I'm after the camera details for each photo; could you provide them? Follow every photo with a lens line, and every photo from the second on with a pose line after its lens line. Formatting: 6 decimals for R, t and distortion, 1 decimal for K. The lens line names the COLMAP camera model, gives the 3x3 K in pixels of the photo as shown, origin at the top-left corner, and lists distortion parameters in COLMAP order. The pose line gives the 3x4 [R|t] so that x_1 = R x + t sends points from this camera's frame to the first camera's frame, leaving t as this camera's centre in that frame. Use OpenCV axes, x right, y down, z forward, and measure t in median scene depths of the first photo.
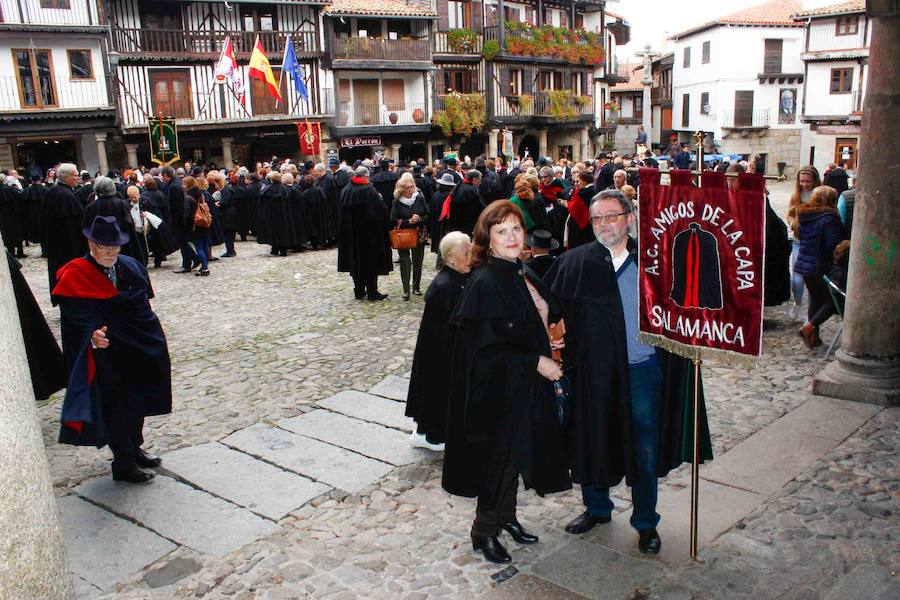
lens RADIAL K [[752.5, 0, 453.4], [0, 752.5, 307.9], [0, 0, 1]] dist [-0.166577, 0.154545]
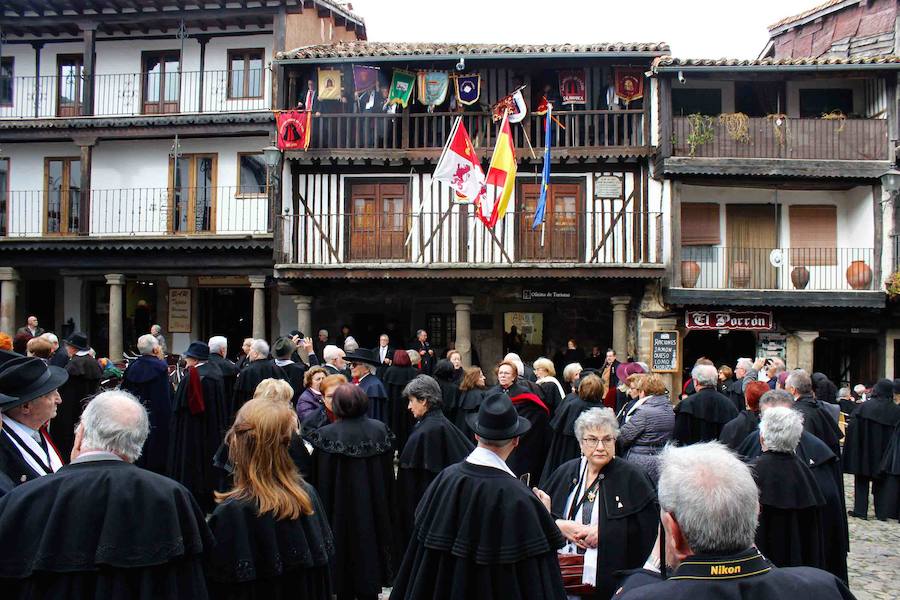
lens RADIAL K [[752.5, 0, 453.4], [0, 752.5, 307.9], [0, 0, 1]] dist [-0.166577, 0.154545]
pose [[0.780759, 0.036679, -0.623755, 0.045132], [-0.189237, 0.965272, -0.180108, -0.114887], [0.595487, 0.258659, 0.760586, 0.546852]]
